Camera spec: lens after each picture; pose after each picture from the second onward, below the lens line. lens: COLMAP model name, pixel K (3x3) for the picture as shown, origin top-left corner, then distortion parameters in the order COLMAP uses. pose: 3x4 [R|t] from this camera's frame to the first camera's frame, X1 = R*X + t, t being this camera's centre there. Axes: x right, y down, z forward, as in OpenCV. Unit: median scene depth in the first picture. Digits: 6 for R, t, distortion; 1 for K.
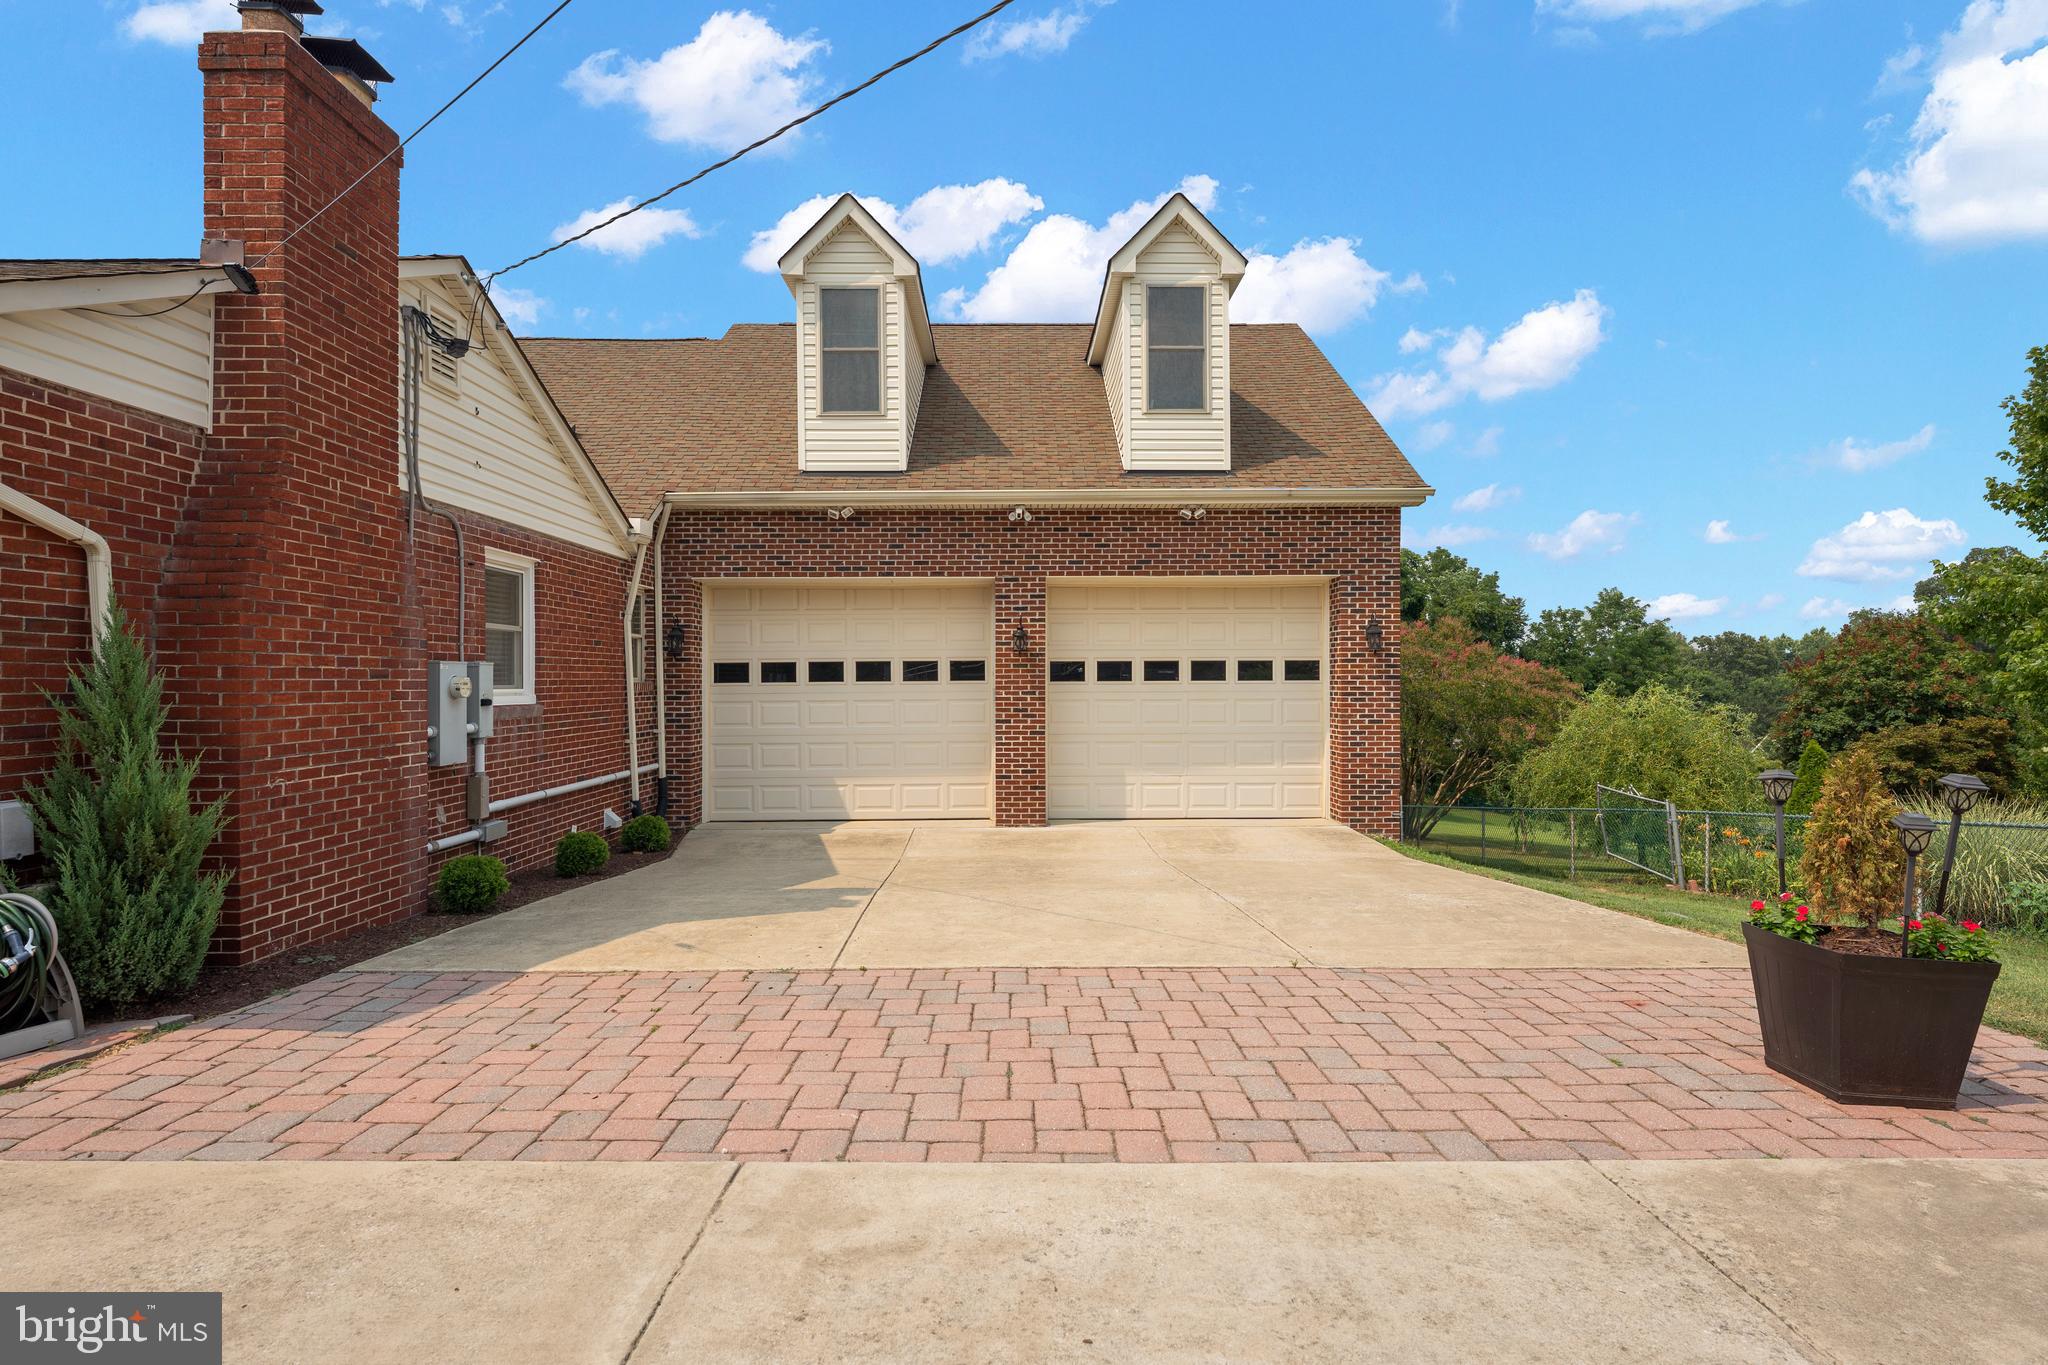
lens RADIAL K [[1124.3, 0, 1021.3], [0, 1124.3, 681.7], [0, 0, 1]] dist [-0.021342, 0.002190]
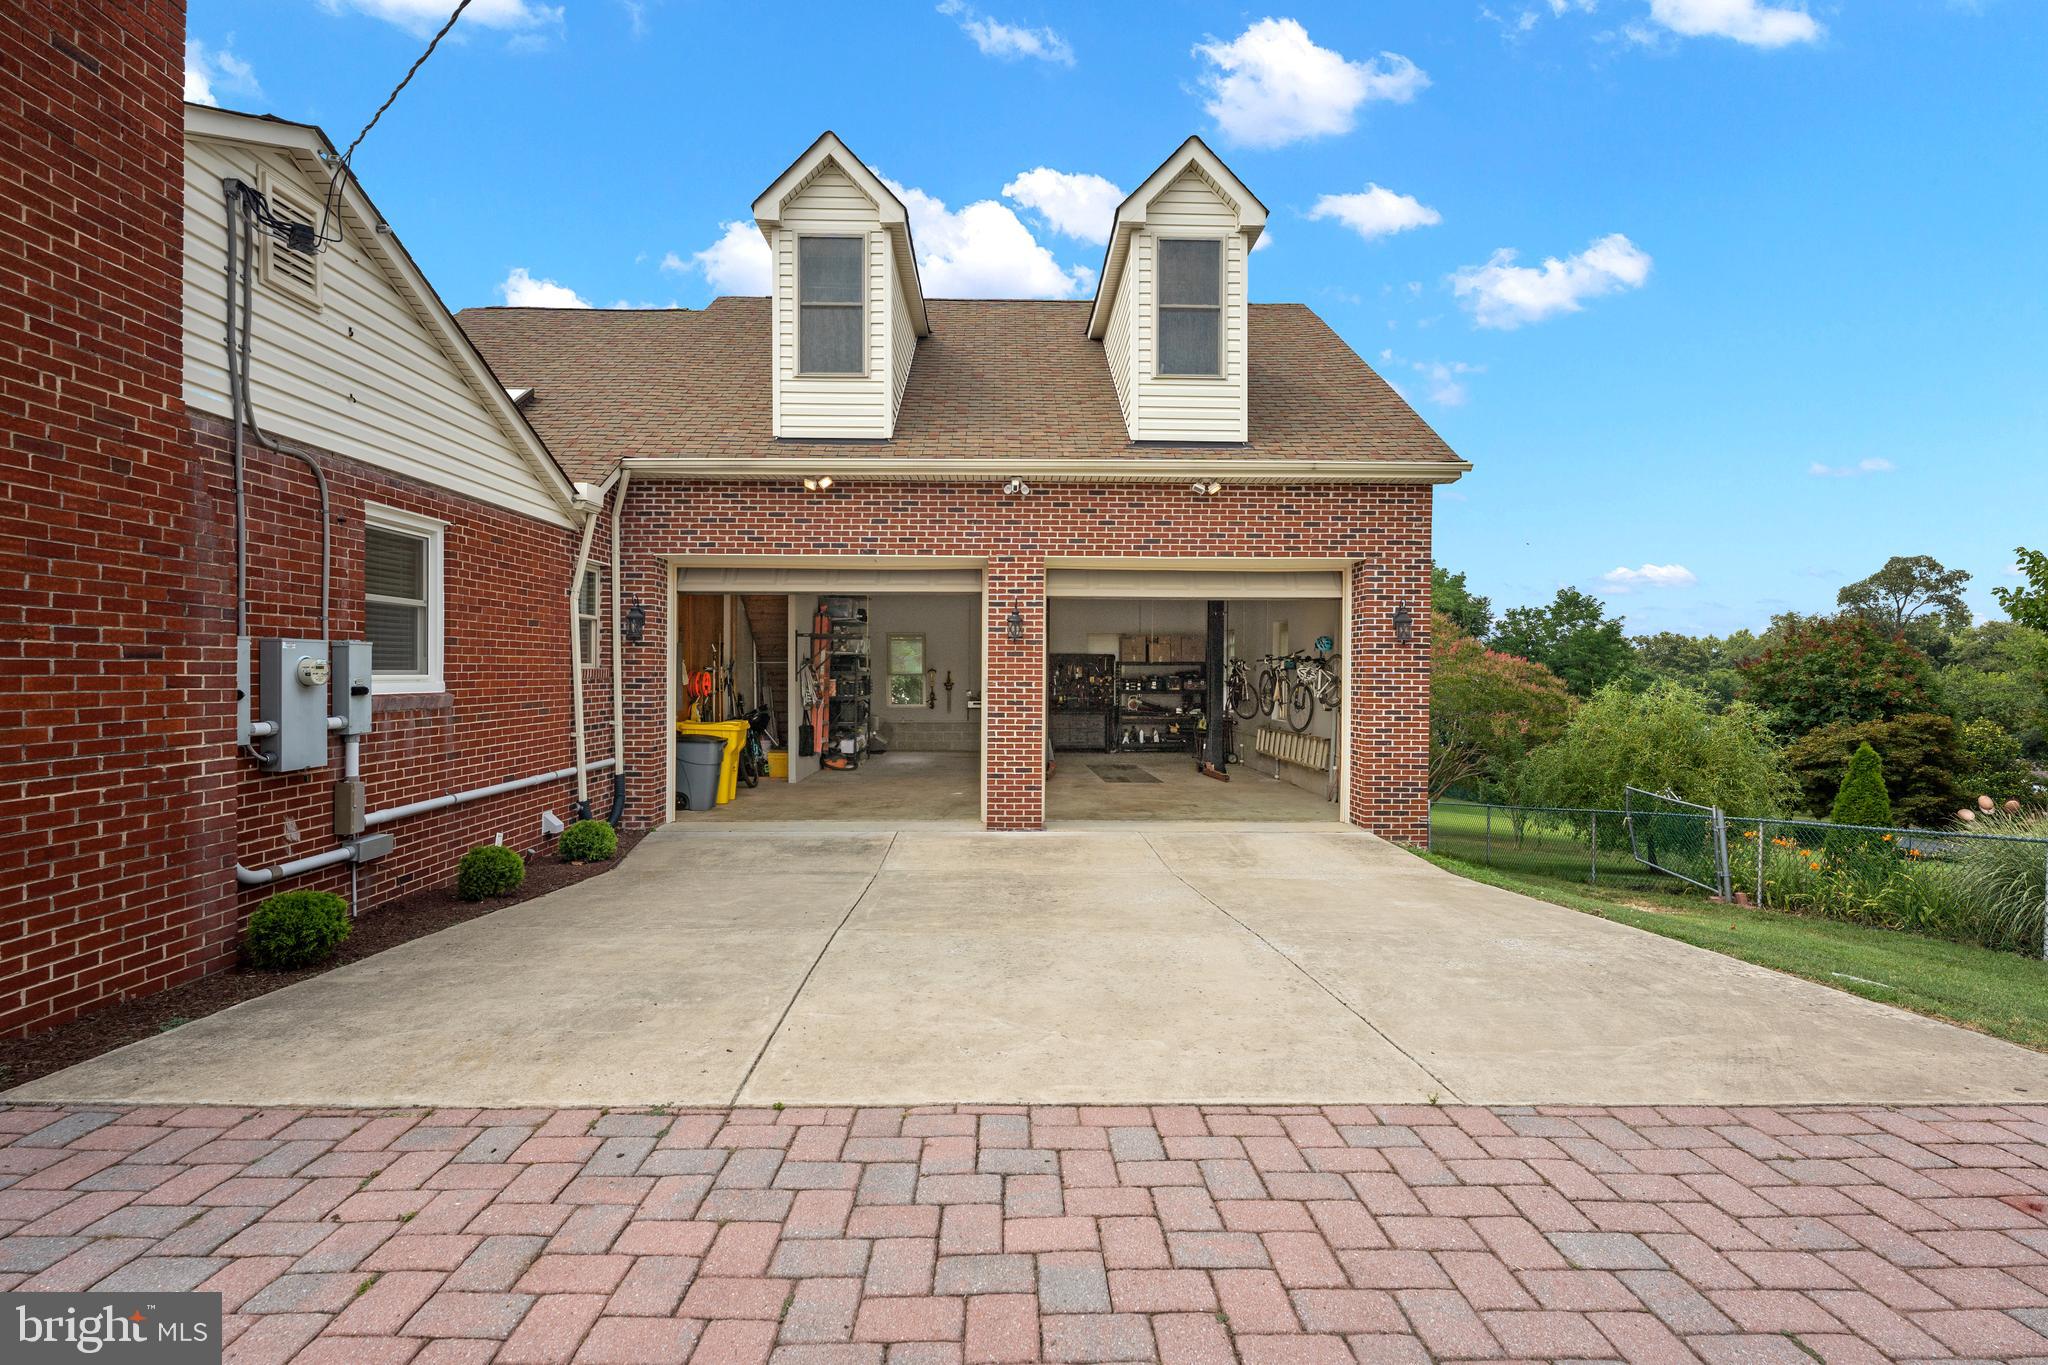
lens RADIAL K [[1030.4, 0, 1017.7], [0, 1030.4, 682.8], [0, 0, 1]] dist [-0.004599, -0.000314]
pose [[0.999952, 0.008636, 0.004645, -0.002773], [-0.008683, 0.999909, 0.010279, 0.000566], [-0.004556, -0.010319, 0.999936, 0.172595]]
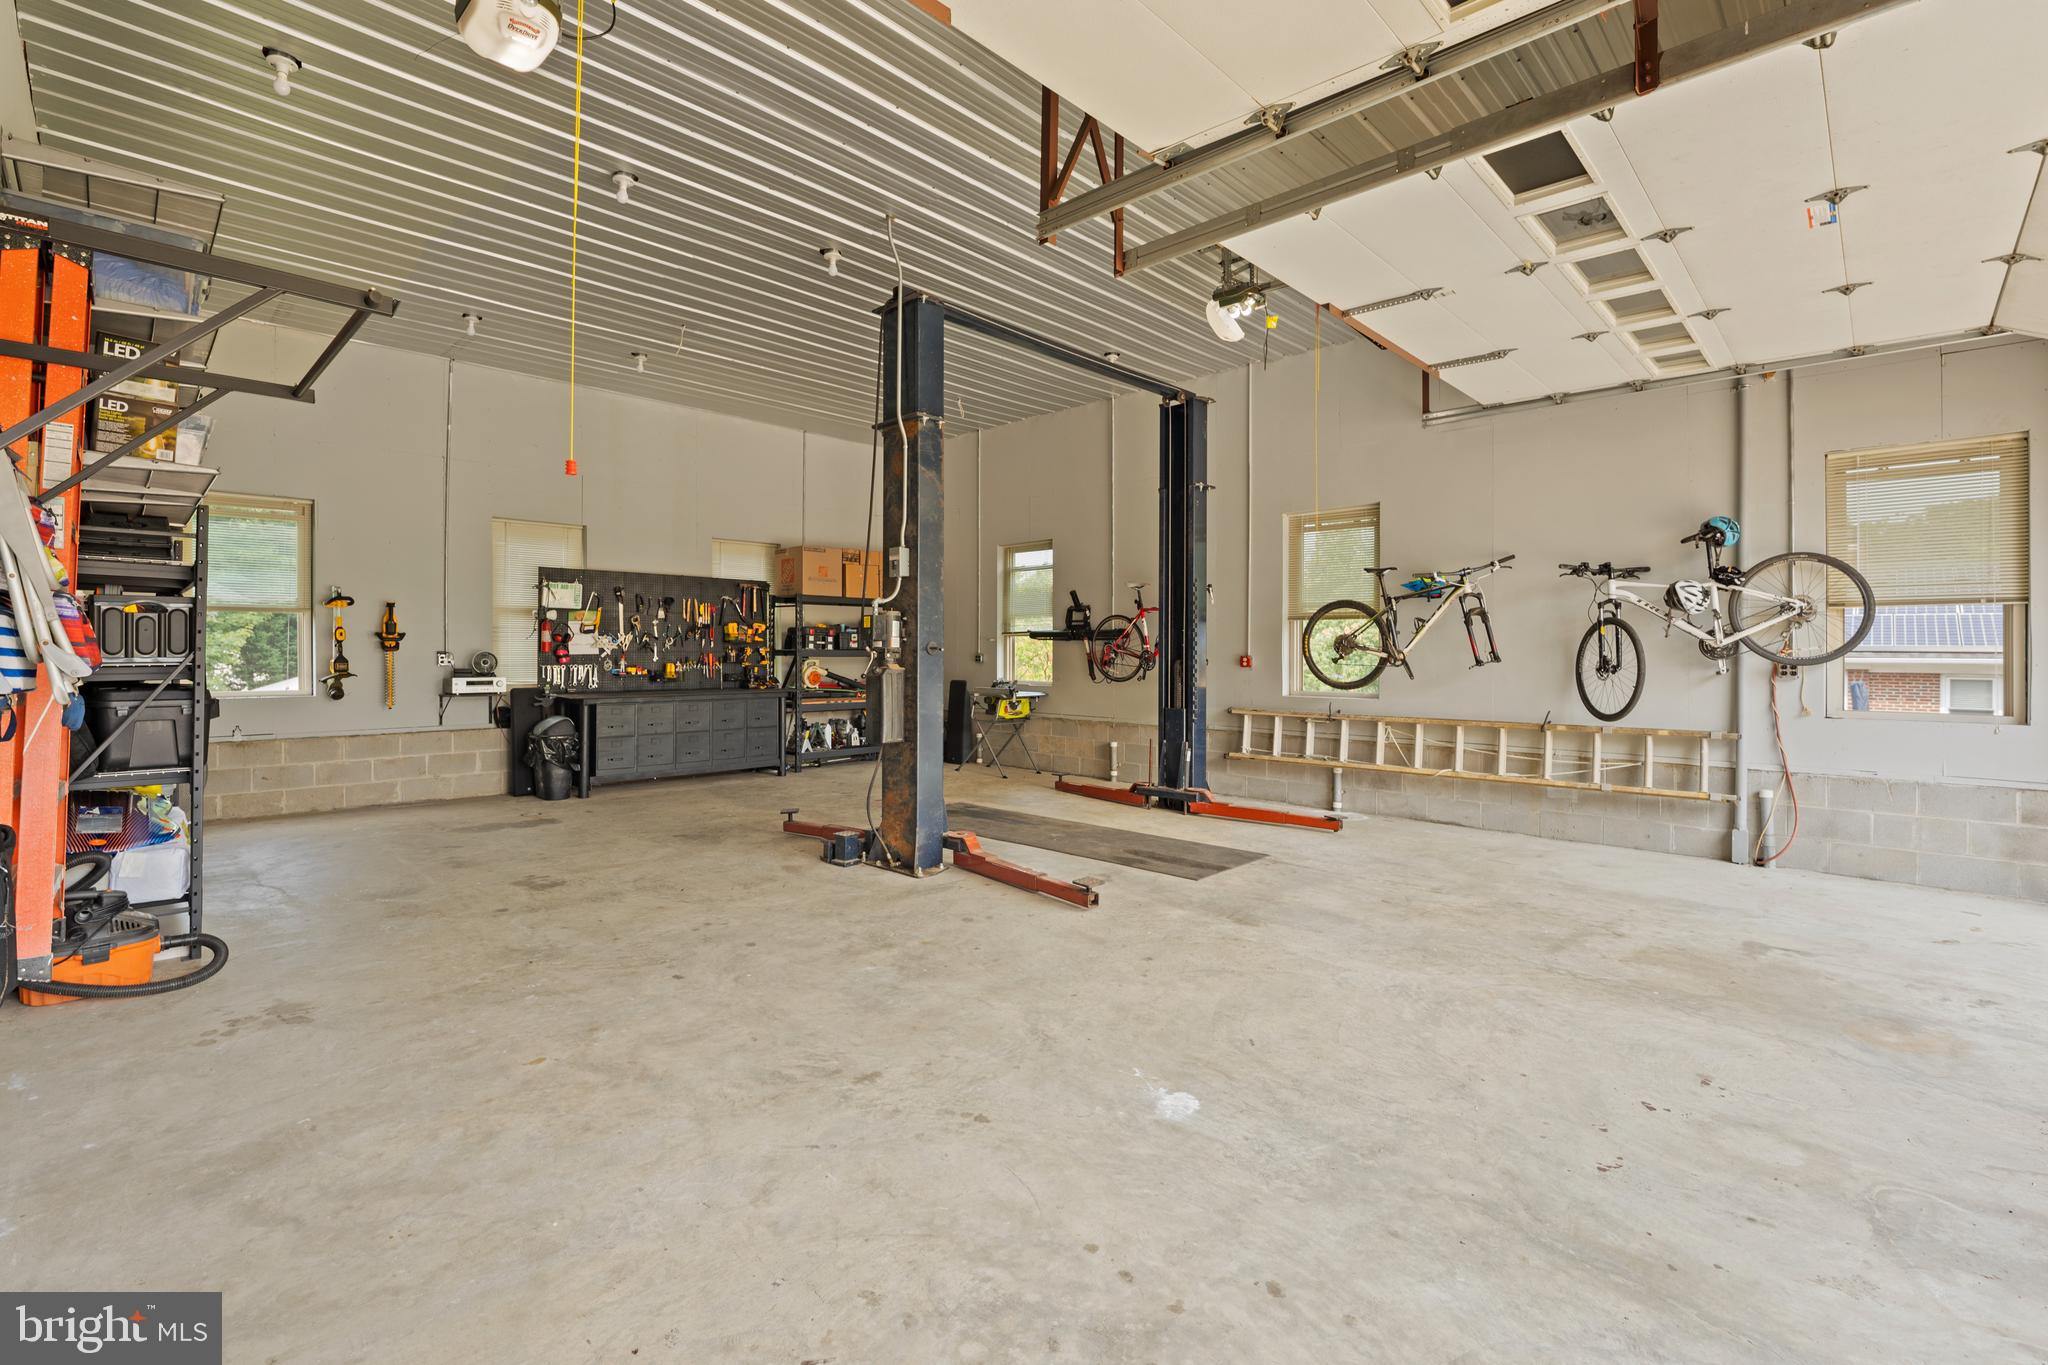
lens RADIAL K [[920.9, 0, 1037.6], [0, 920.9, 641.8], [0, 0, 1]] dist [-0.015749, -0.000477]
pose [[0.690617, 0.015743, 0.723049, -0.125840], [-0.014391, 0.999864, -0.008025, 0.012672], [-0.723077, -0.004863, 0.690750, 0.671516]]
